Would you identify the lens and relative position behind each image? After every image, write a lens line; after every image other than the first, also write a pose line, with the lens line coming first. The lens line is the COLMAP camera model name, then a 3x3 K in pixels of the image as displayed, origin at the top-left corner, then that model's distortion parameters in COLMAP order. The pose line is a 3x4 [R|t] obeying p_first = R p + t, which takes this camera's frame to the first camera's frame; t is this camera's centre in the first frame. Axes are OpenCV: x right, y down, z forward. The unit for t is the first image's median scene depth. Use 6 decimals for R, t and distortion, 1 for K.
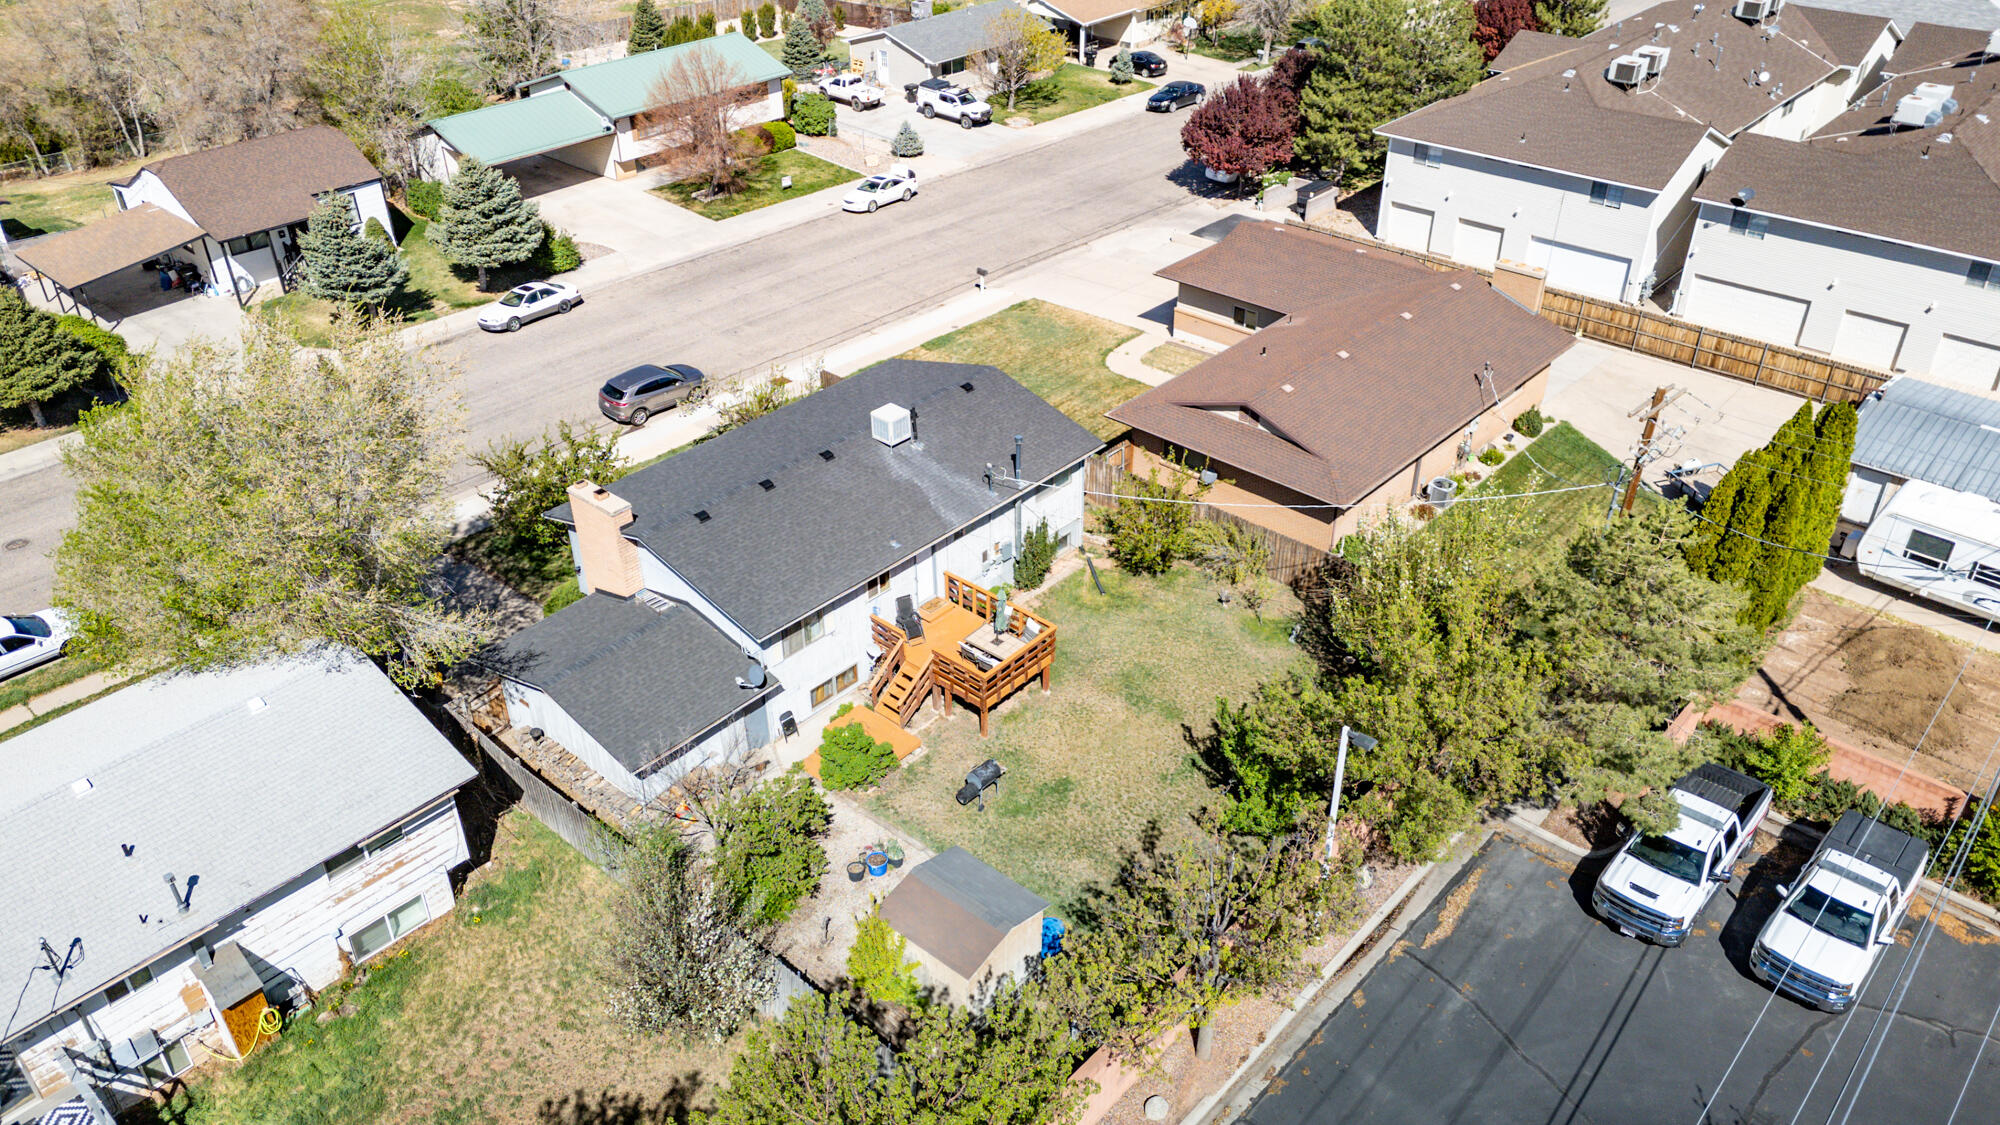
lens RADIAL K [[1449.3, 0, 1001.7], [0, 1449.3, 562.1], [0, 0, 1]] dist [0.037297, -0.002898]
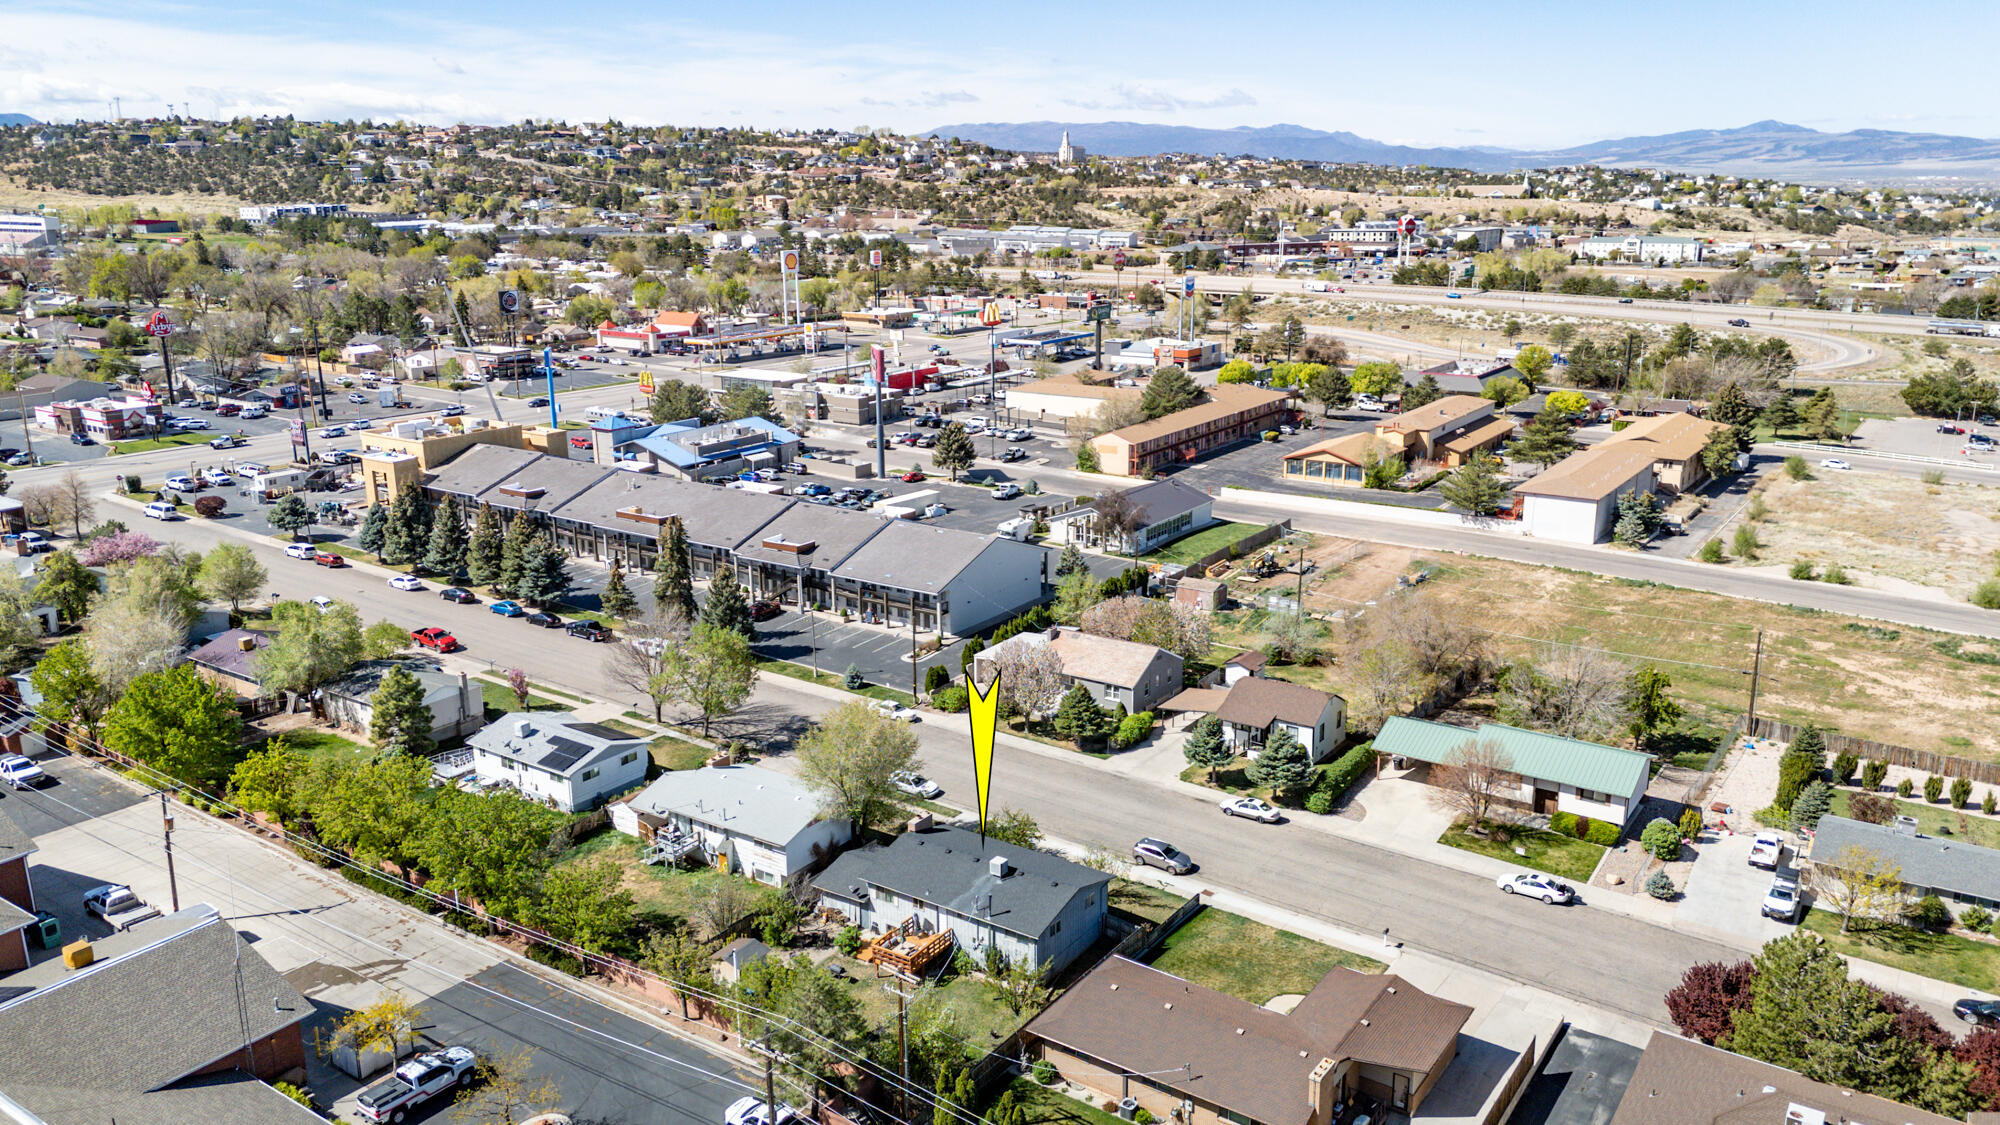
lens RADIAL K [[1449.3, 0, 1001.4], [0, 1449.3, 563.4], [0, 0, 1]] dist [0.037297, -0.002898]
pose [[0.144084, 0.278288, -0.949629, 1.110811], [-0.550110, 0.820220, 0.156899, -0.488211], [0.822568, 0.499794, 0.271270, 0.139779]]
